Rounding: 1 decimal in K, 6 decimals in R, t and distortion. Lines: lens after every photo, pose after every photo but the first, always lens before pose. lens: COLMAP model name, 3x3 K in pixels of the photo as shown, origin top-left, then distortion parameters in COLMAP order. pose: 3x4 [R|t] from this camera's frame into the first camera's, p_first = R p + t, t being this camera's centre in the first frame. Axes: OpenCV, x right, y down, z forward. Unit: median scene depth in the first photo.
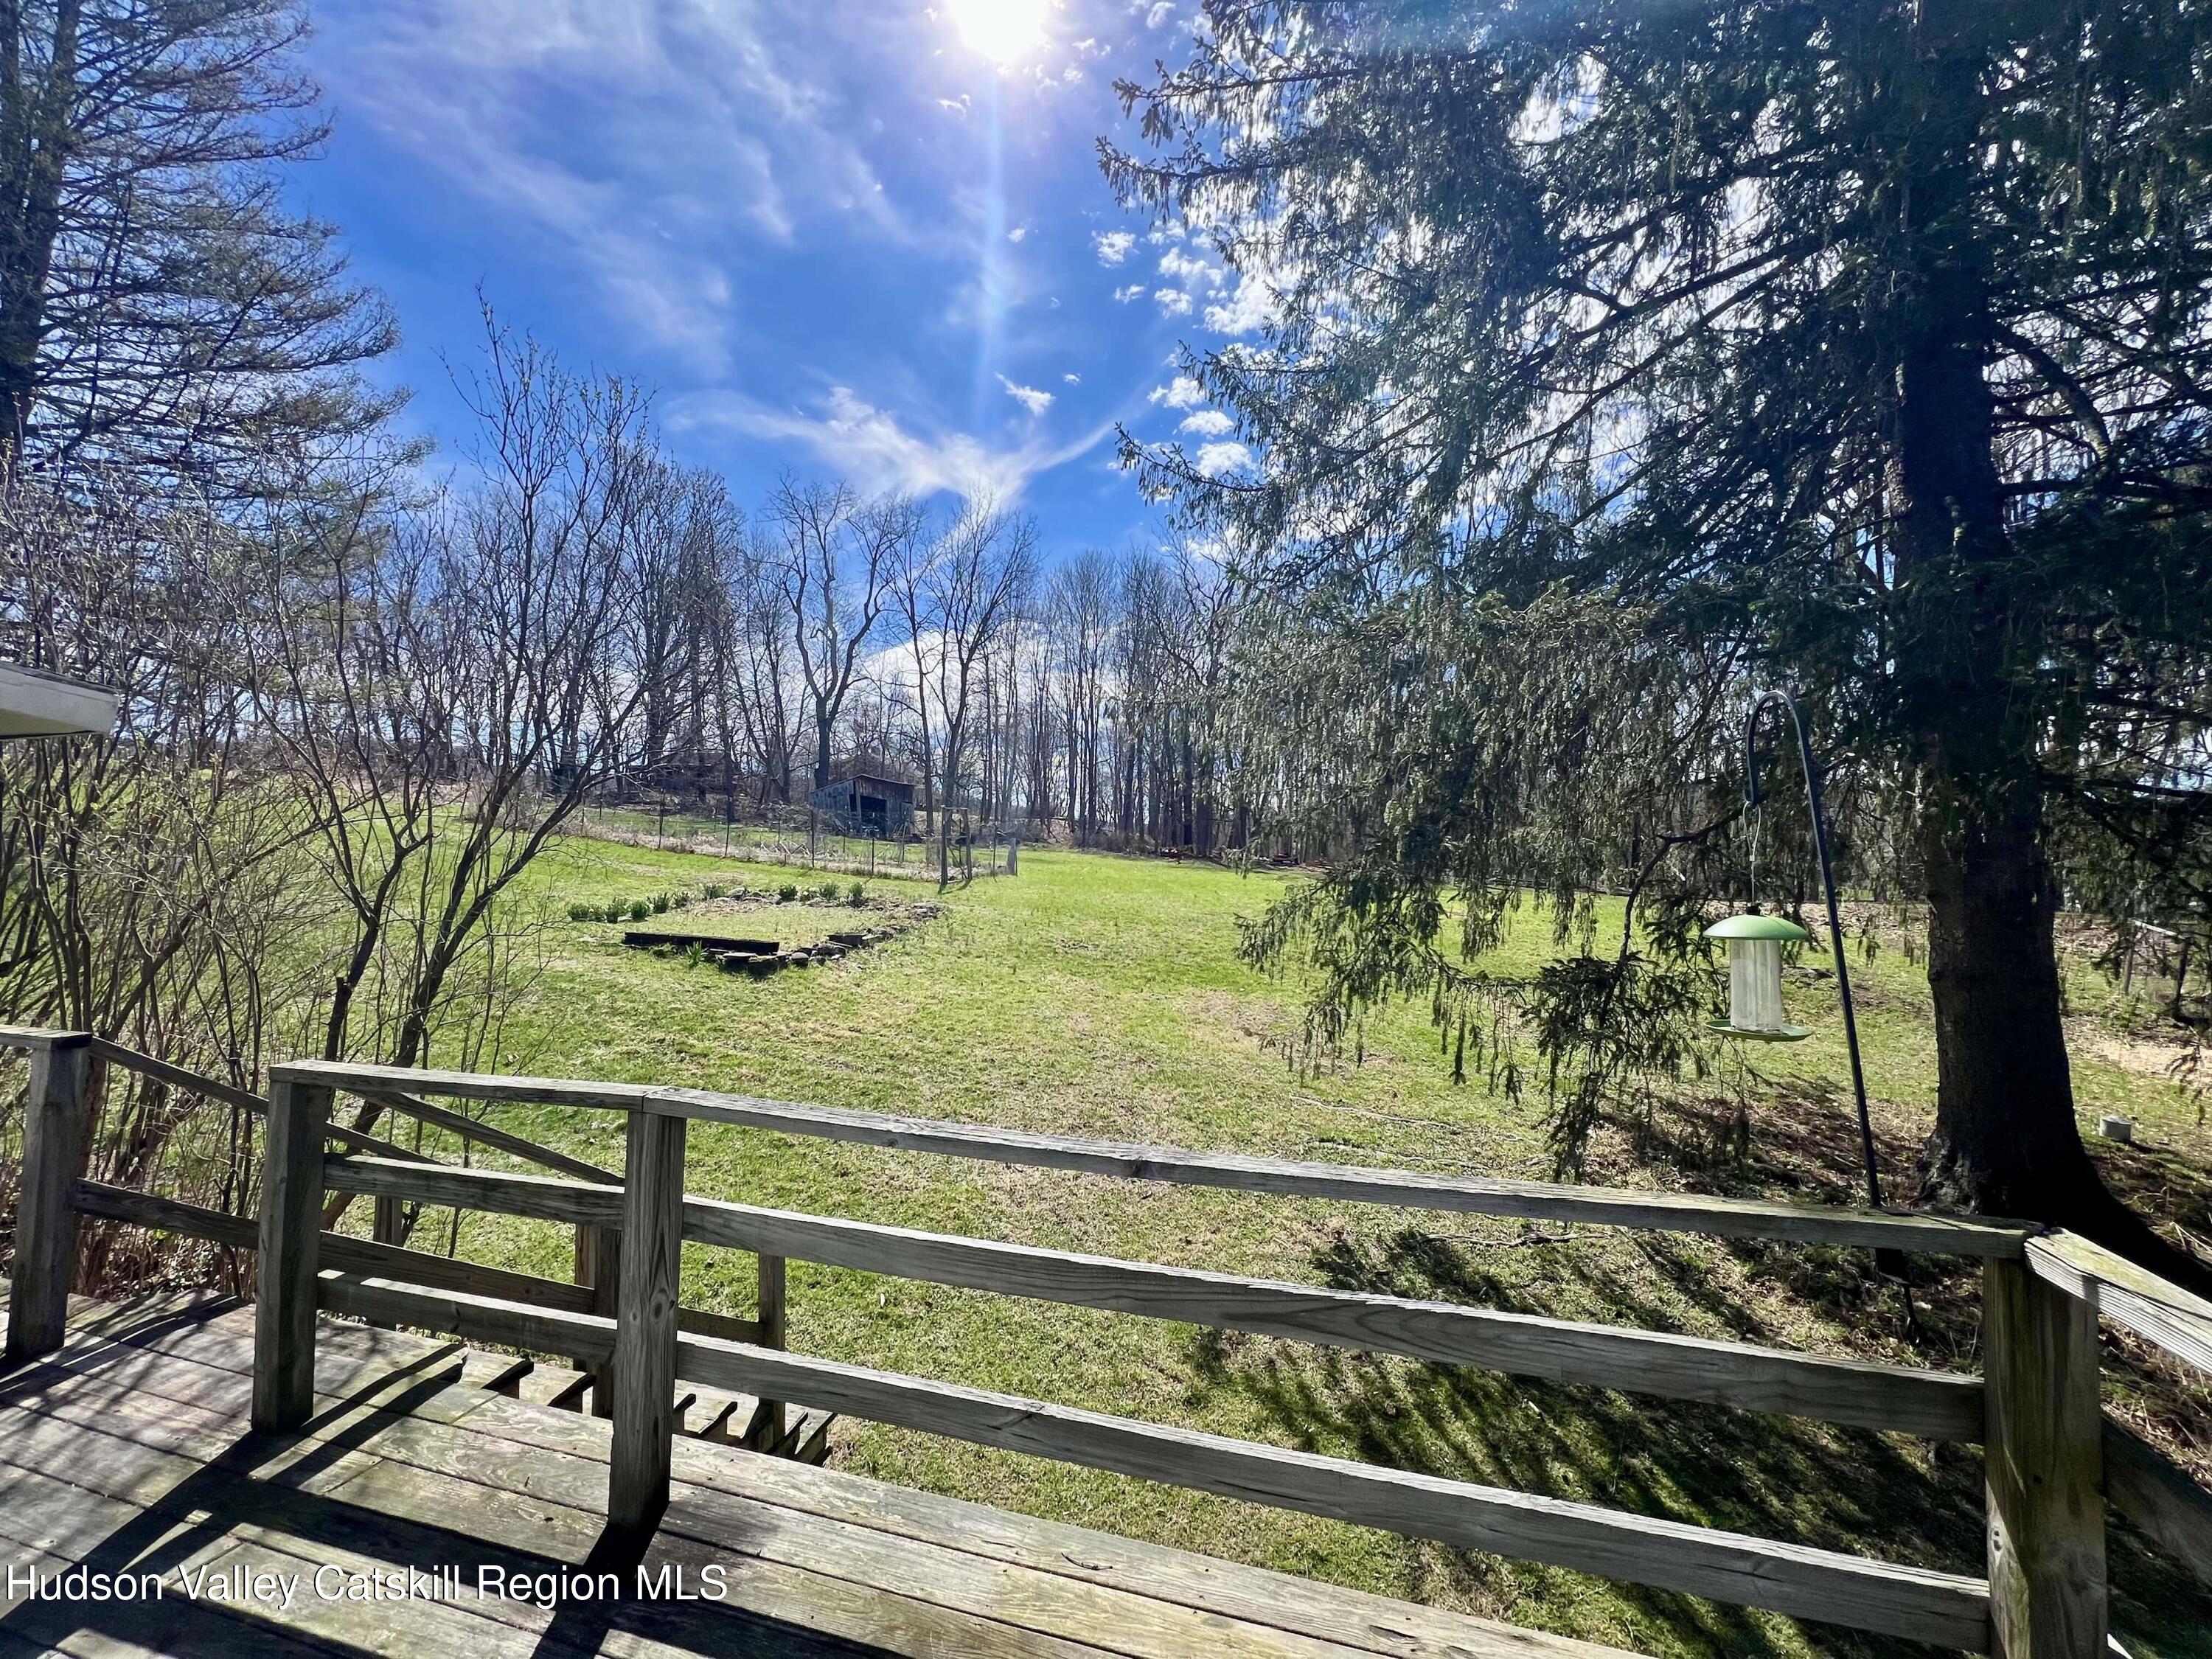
lens RADIAL K [[890.4, 0, 1106.3], [0, 890.4, 824.1], [0, 0, 1]] dist [-0.001184, -0.000223]
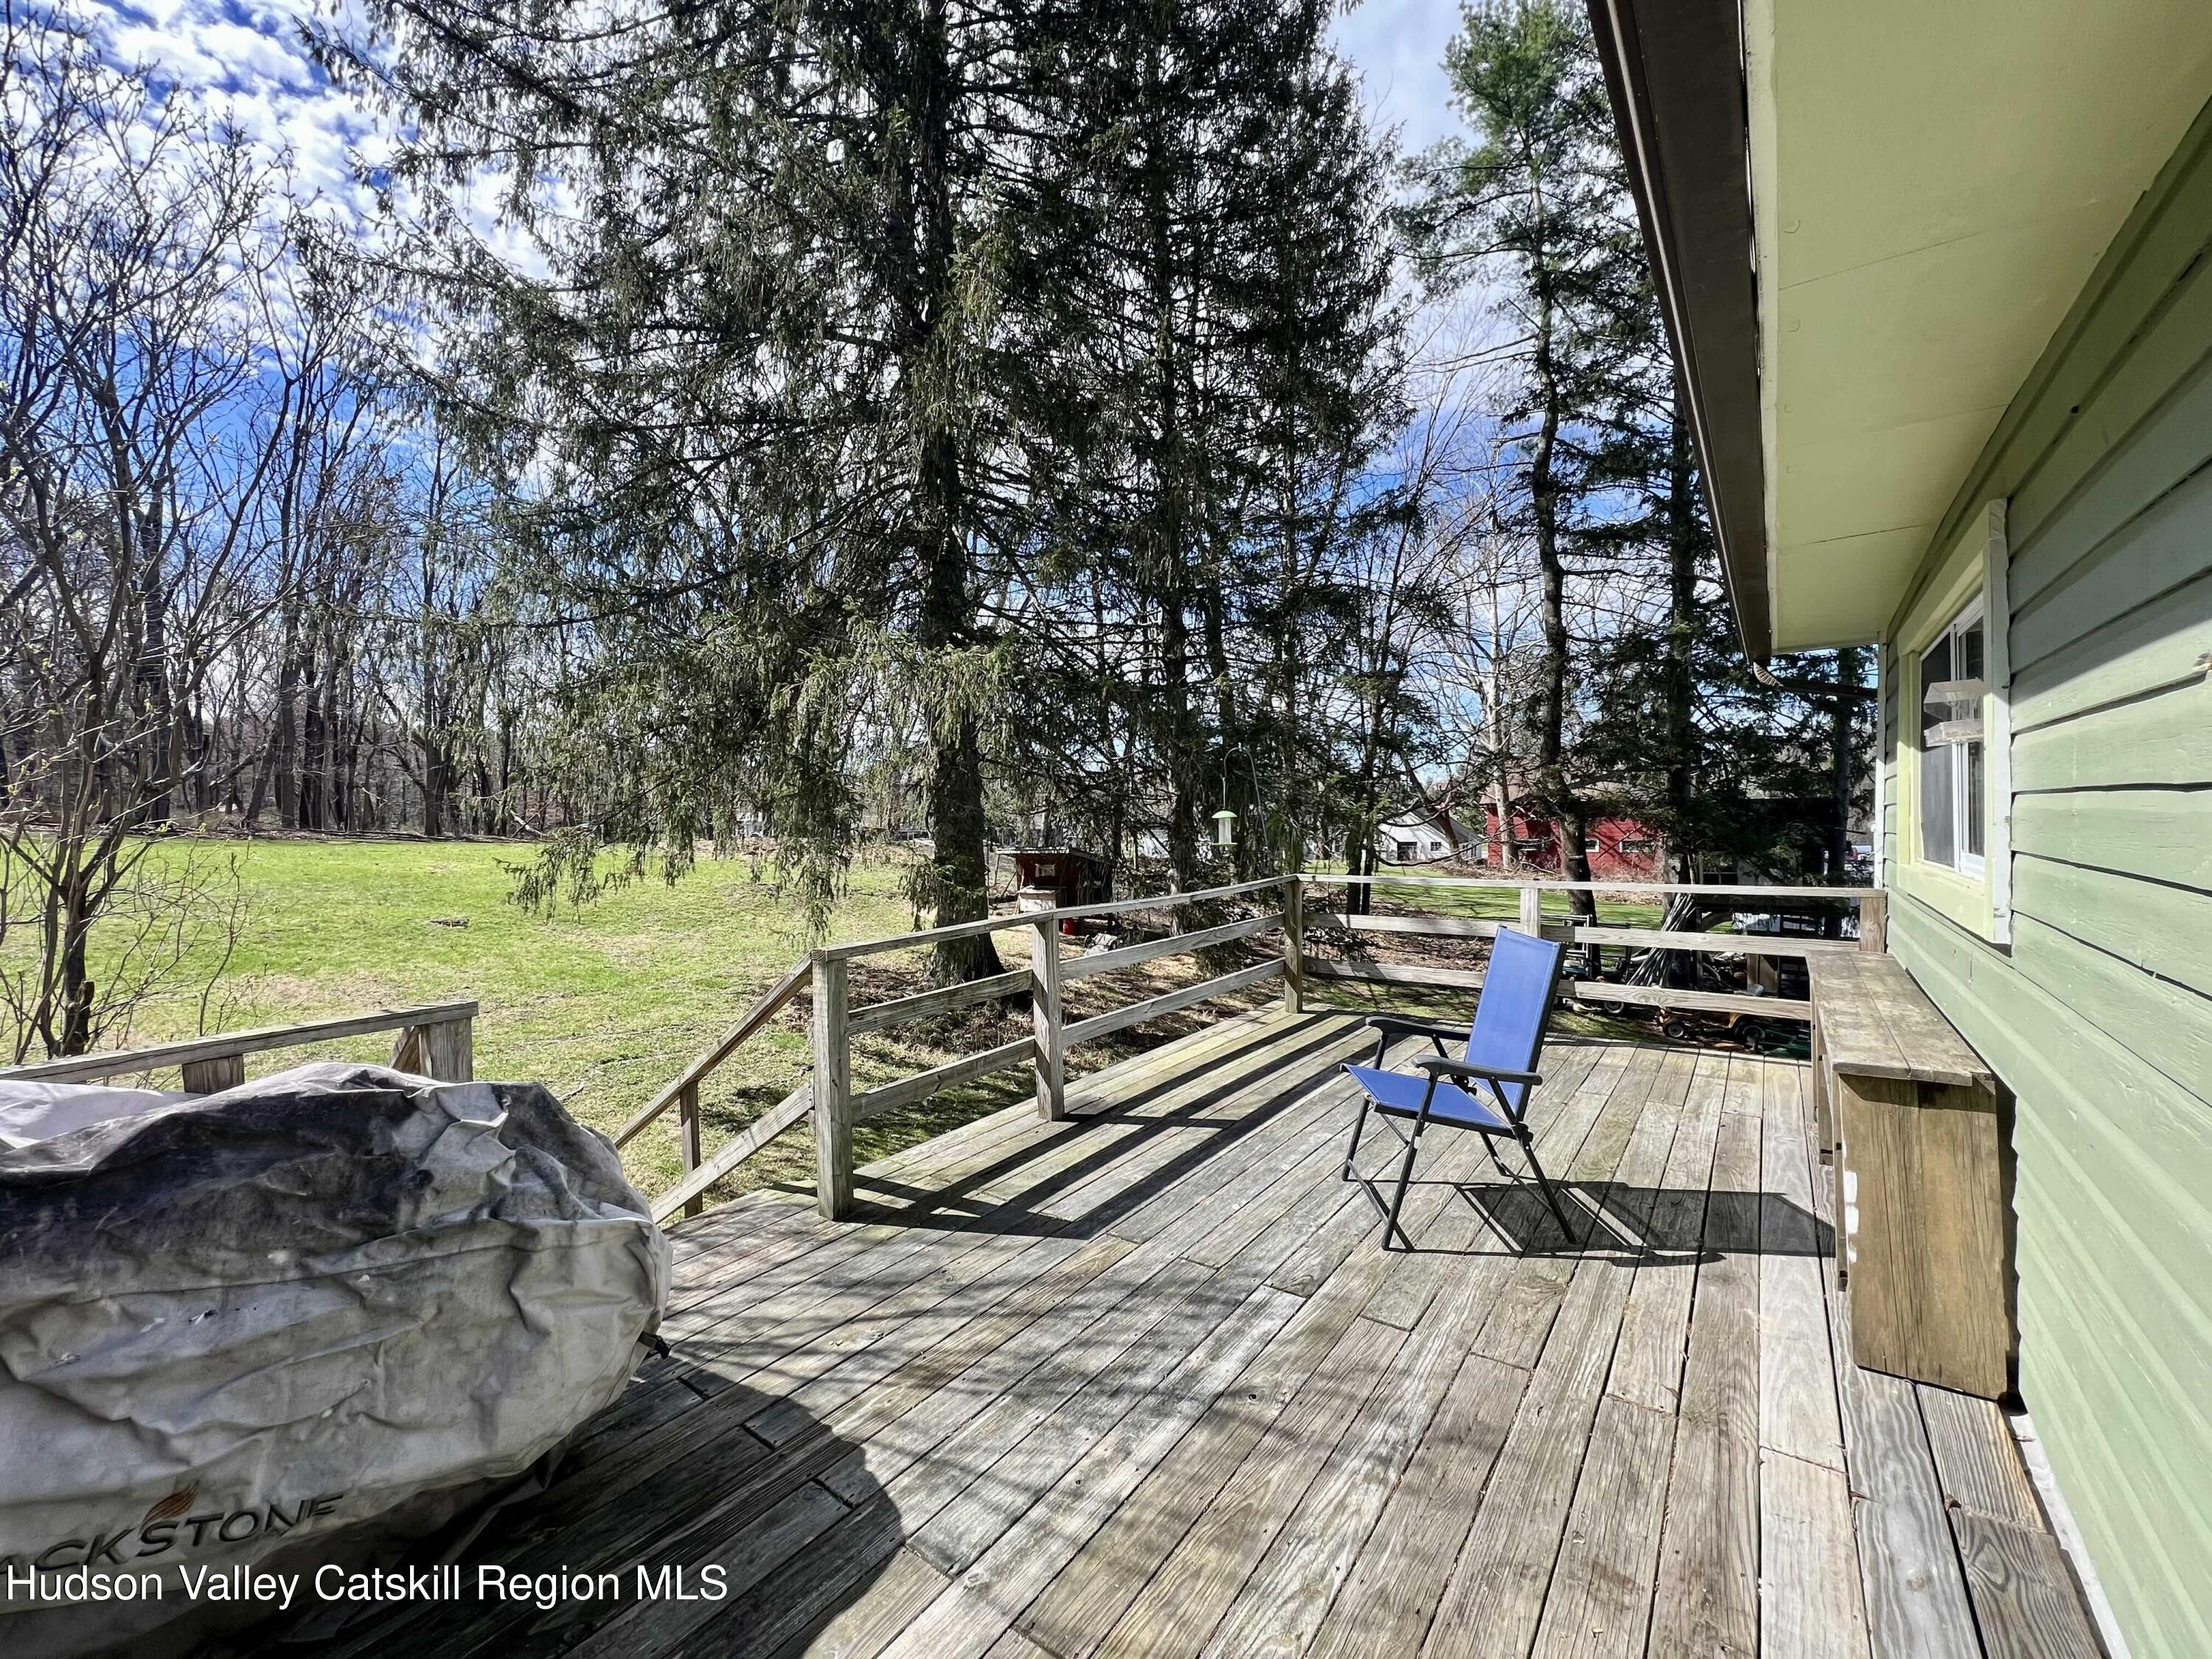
lens RADIAL K [[890.4, 0, 1107.1], [0, 890.4, 823.7], [0, 0, 1]] dist [-0.001184, -0.000223]
pose [[0.349699, -0.018799, 0.936674, -2.194312], [-0.030746, 0.999030, 0.031529, 0.028676], [-0.936358, -0.039824, 0.348781, 0.178512]]
